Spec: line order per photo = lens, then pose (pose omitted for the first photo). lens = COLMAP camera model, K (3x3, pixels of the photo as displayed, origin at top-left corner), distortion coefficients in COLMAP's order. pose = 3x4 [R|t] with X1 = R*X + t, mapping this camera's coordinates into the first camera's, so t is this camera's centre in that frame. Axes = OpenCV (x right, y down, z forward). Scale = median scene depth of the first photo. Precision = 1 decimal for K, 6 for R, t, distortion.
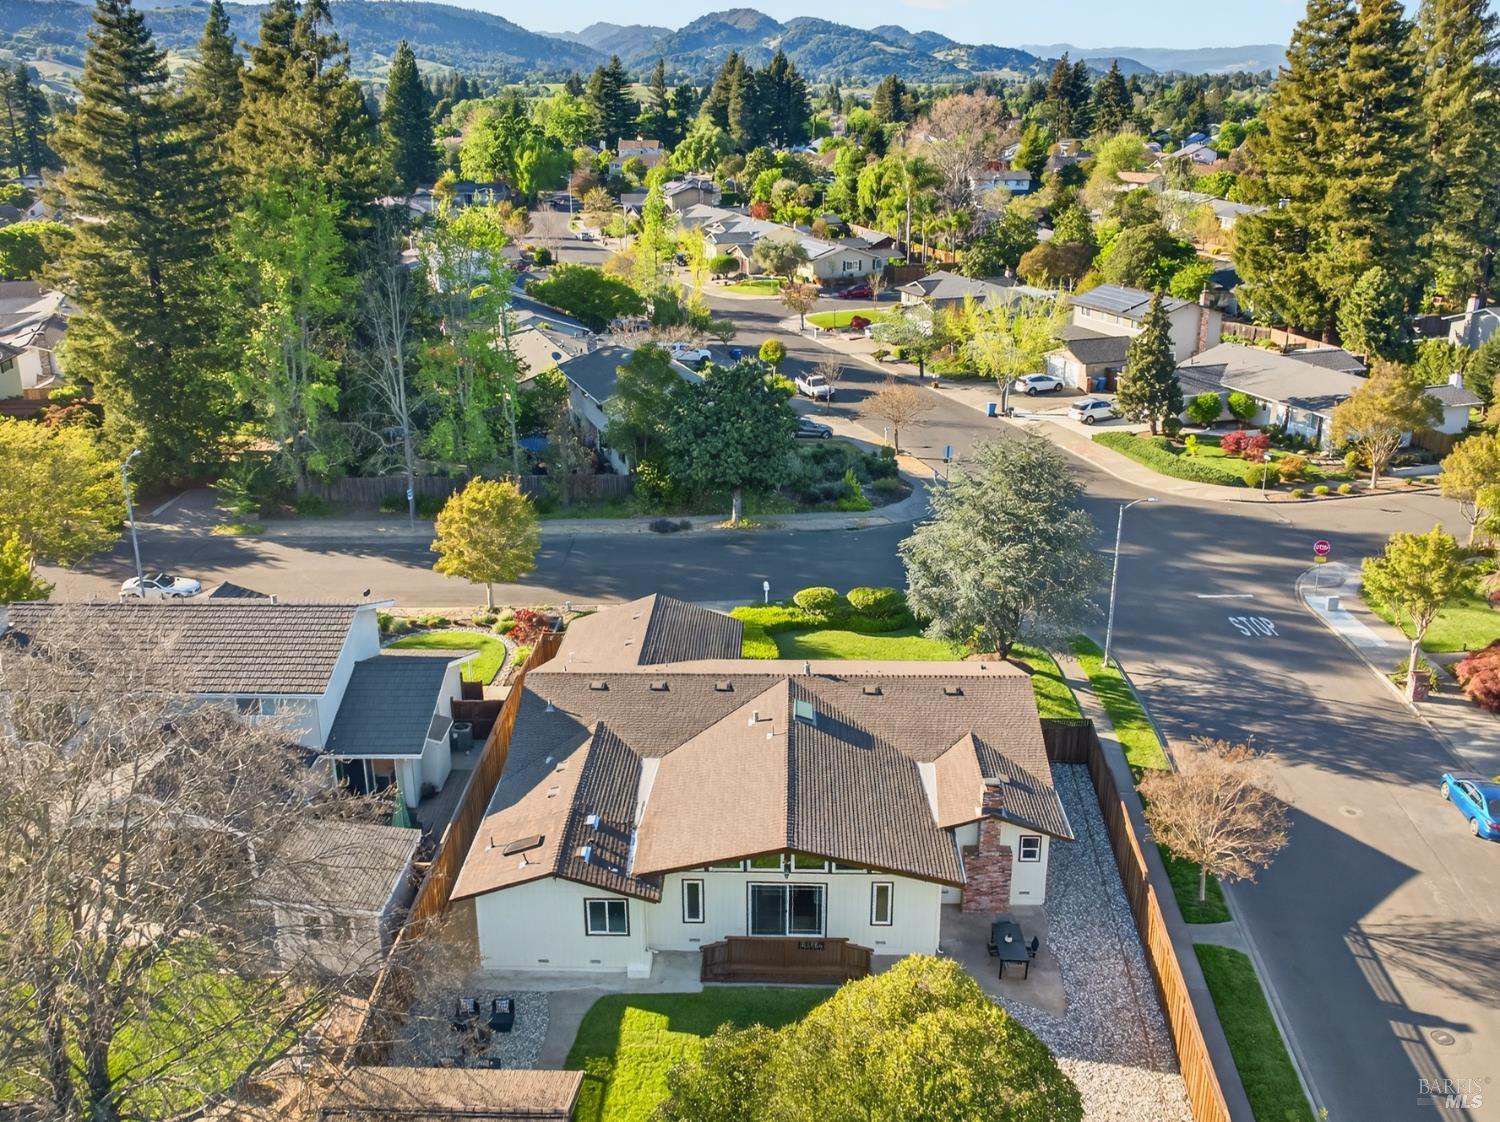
lens RADIAL K [[1303.9, 0, 750.0], [0, 1303.9, 561.0], [0, 0, 1]] dist [-0.002715, -0.005275]
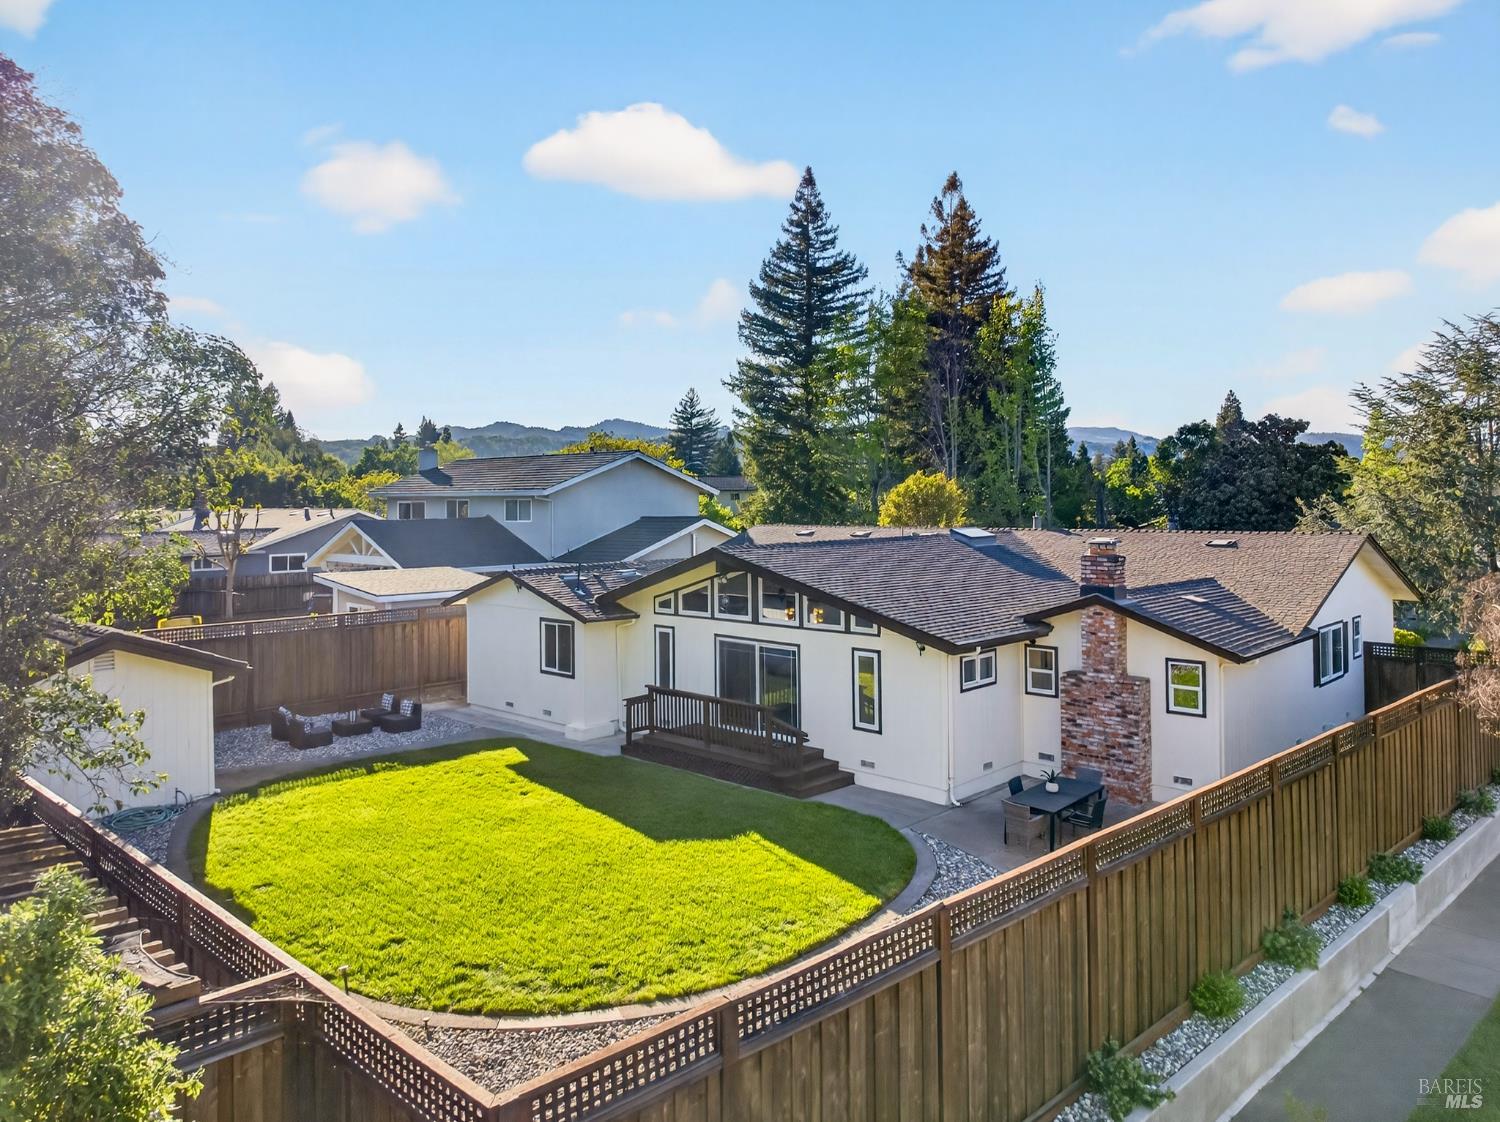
lens RADIAL K [[1069.0, 0, 743.6], [0, 1069.0, 475.0], [0, 0, 1]] dist [-0.000851, -0.001369]
pose [[0.748431, -0.007690, -0.663168, 0.396471], [-0.226320, 0.936949, -0.266283, 0.316039], [0.623402, 0.349383, 0.699501, 0.569430]]
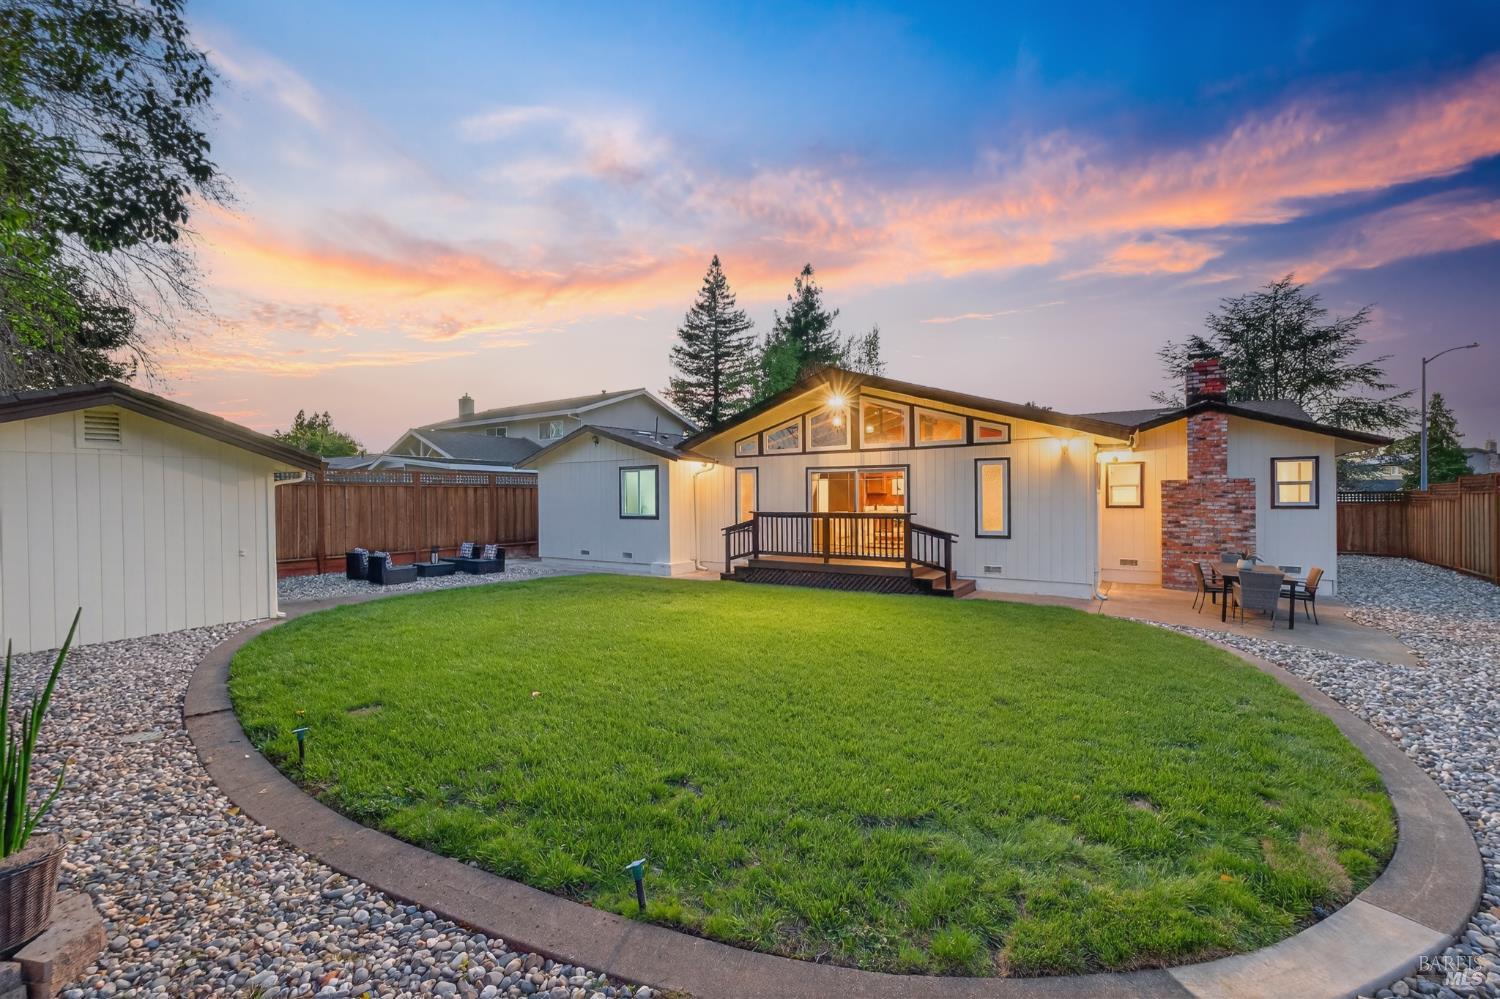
lens RADIAL K [[611.0, 0, 750.0], [0, 611.0, 499.5], [0, 0, 1]] dist [0.000129, 0.000053]
pose [[0.862541, 0.005482, -0.505958, 0.150399], [-0.176340, 0.940508, -0.290428, 0.372416], [0.474266, 0.339727, 0.812193, 0.698373]]
